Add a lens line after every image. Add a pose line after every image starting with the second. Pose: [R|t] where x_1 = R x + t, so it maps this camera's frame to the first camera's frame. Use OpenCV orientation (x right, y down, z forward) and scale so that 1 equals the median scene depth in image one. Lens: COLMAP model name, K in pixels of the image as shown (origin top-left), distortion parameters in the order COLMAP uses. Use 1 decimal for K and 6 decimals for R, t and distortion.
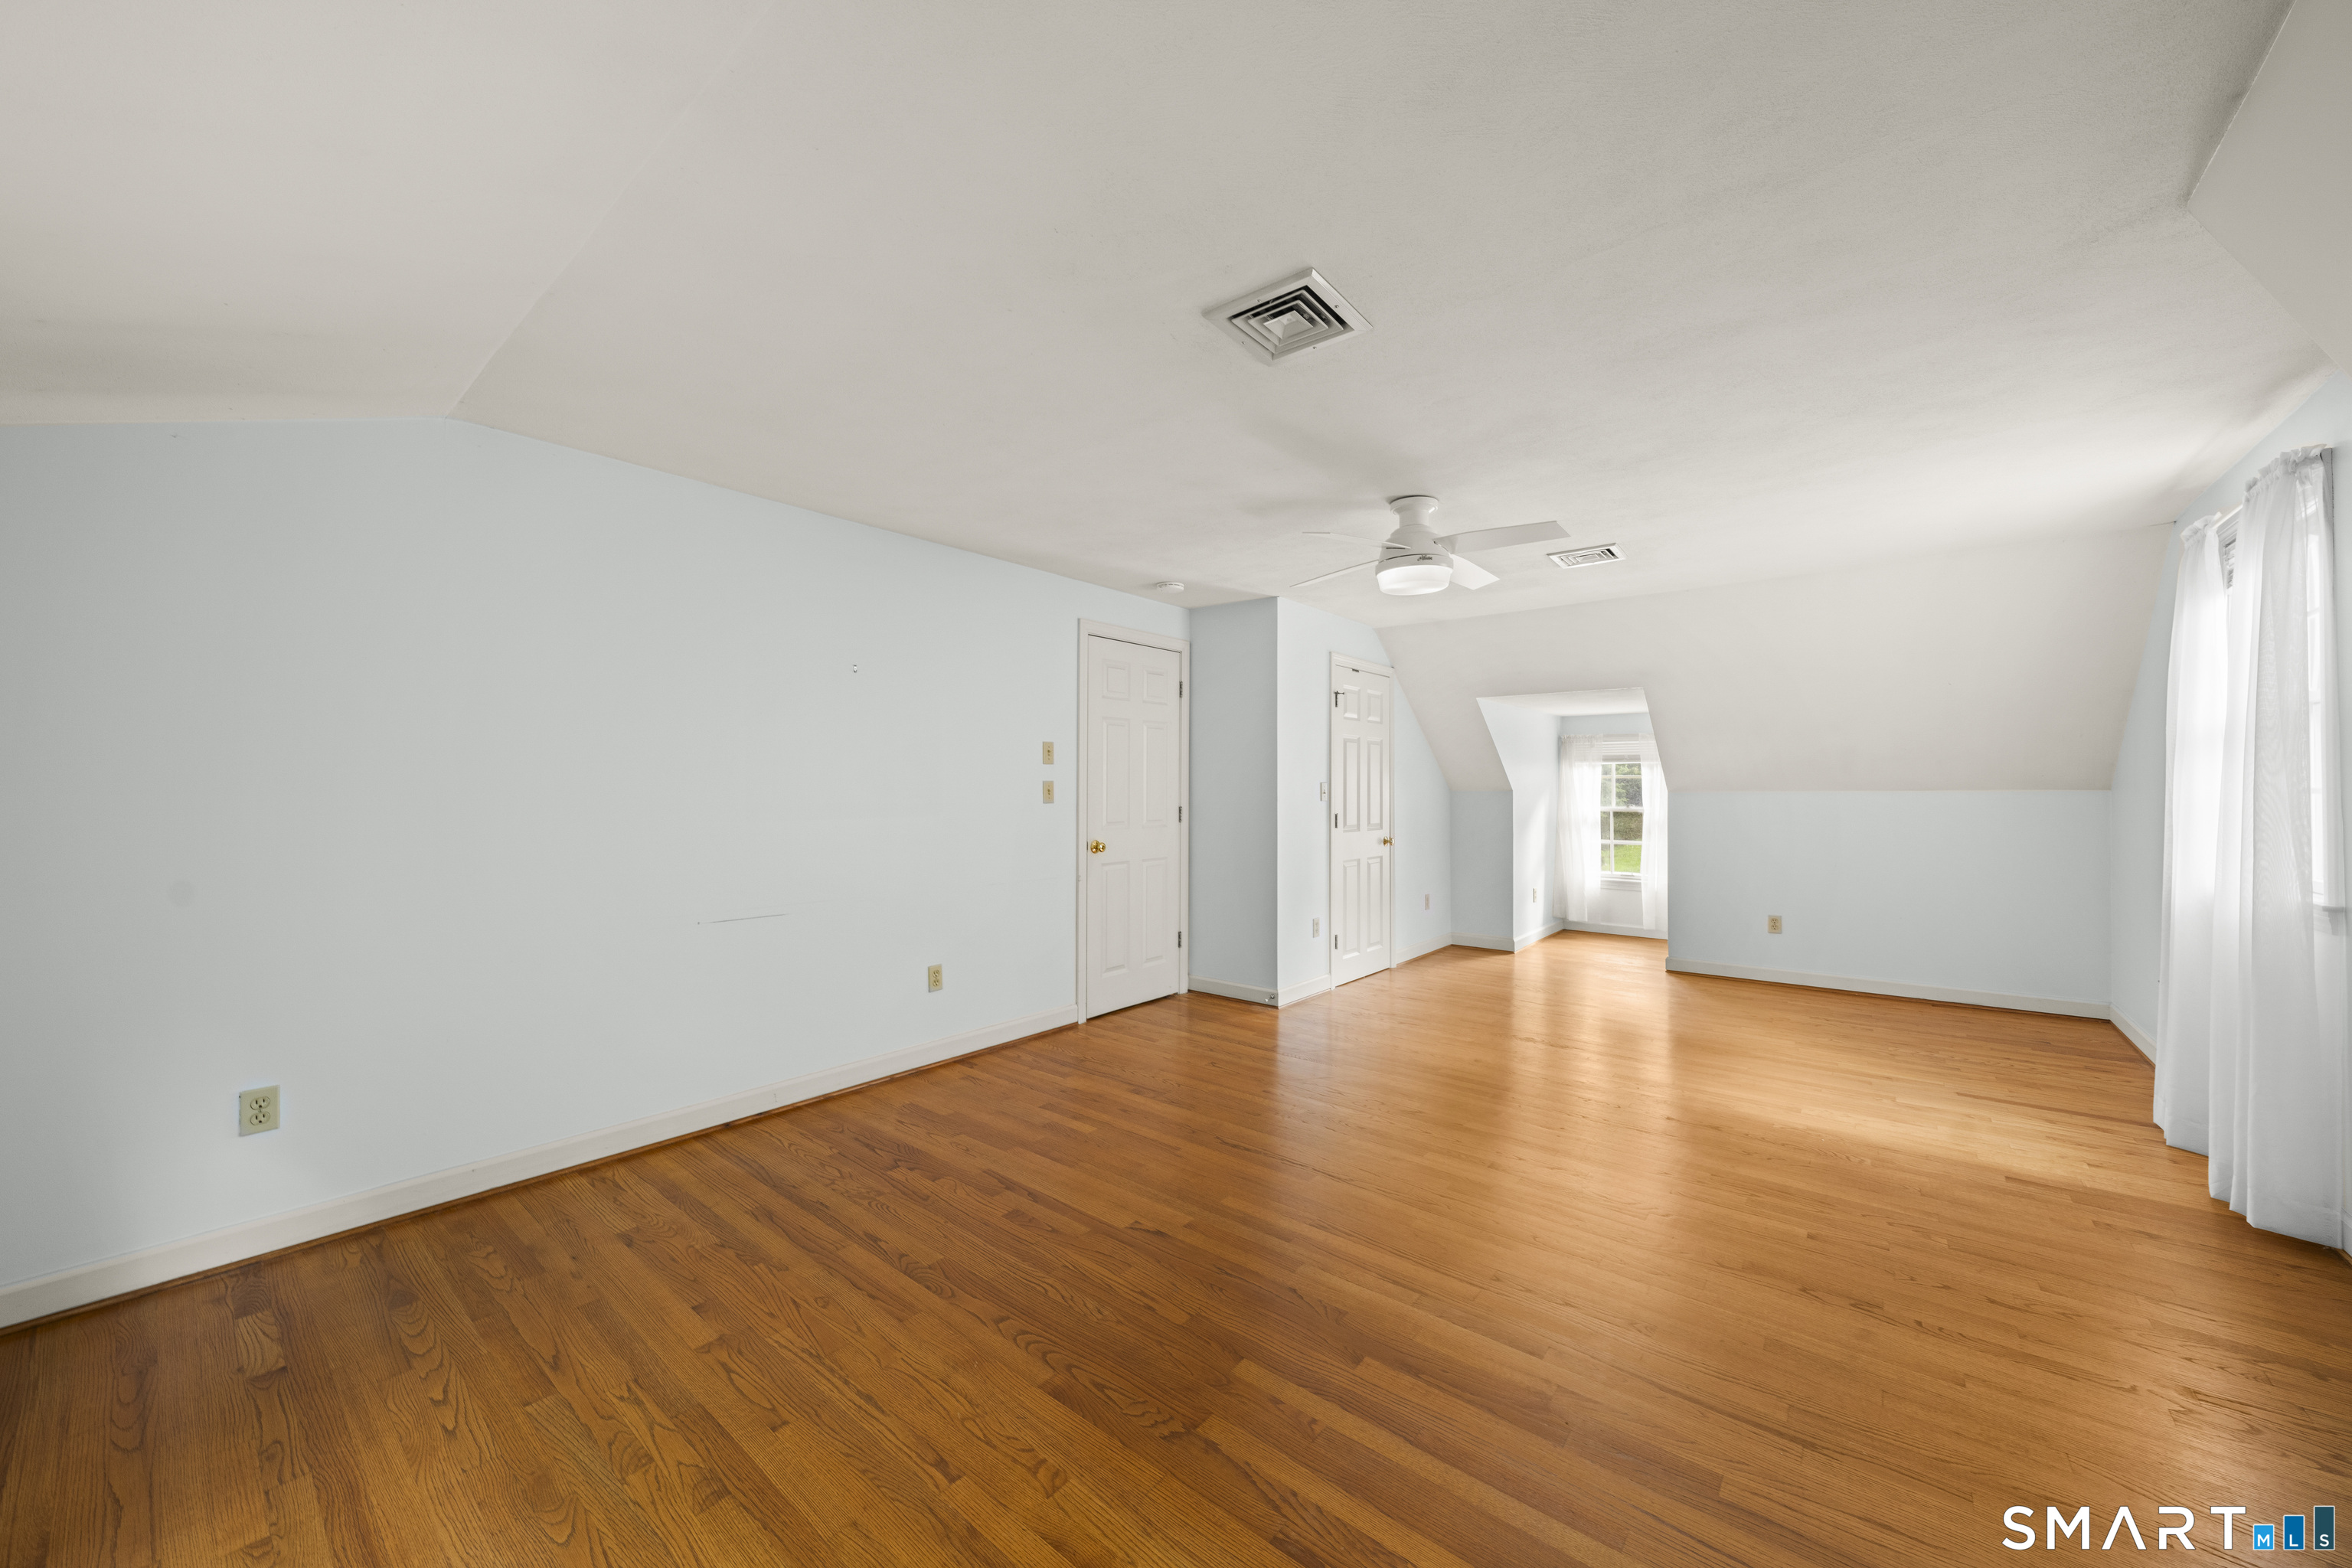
lens RADIAL K [[866.4, 0, 1167.7], [0, 866.4, 788.4], [0, 0, 1]] dist [0.001877, 0.000183]
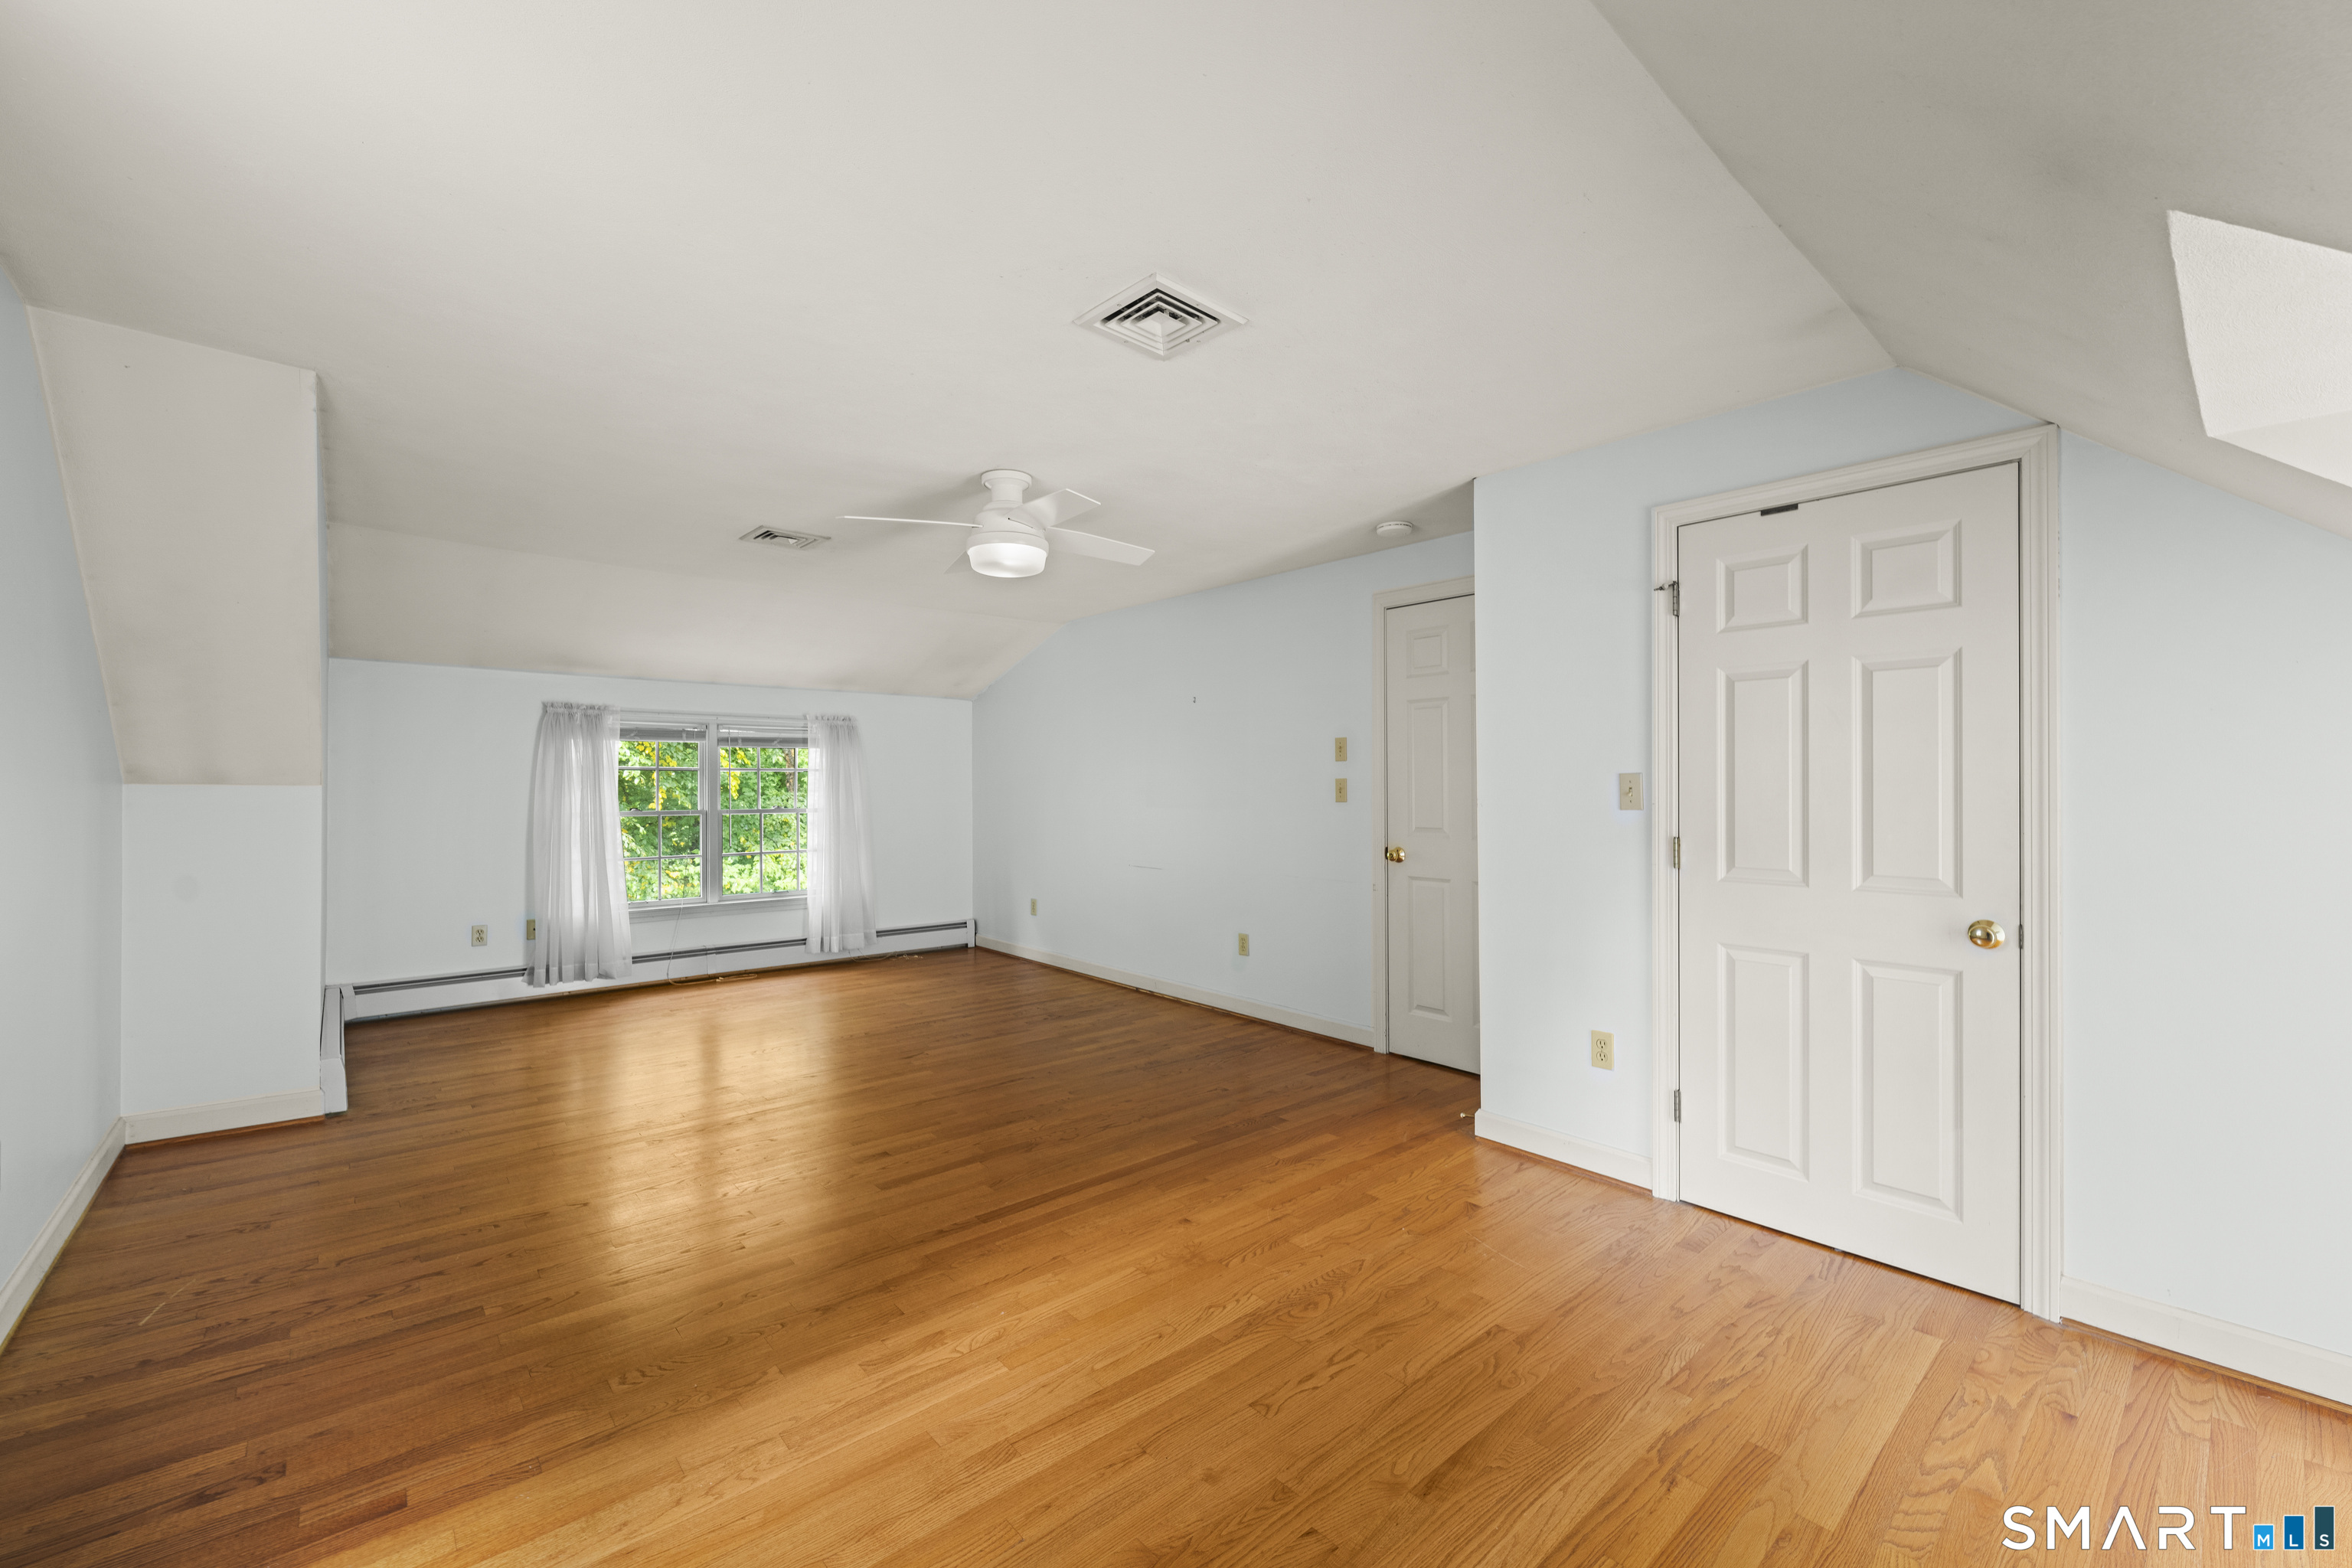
lens RADIAL K [[959.5, 0, 1173.8], [0, 959.5, 788.5], [0, 0, 1]] dist [-0.001904, -0.000250]
pose [[-0.176148, -0.002627, -0.984360, 1.050546], [-0.001142, 0.999996, -0.002464, 0.005644], [0.984363, 0.000690, -0.176151, 1.128012]]
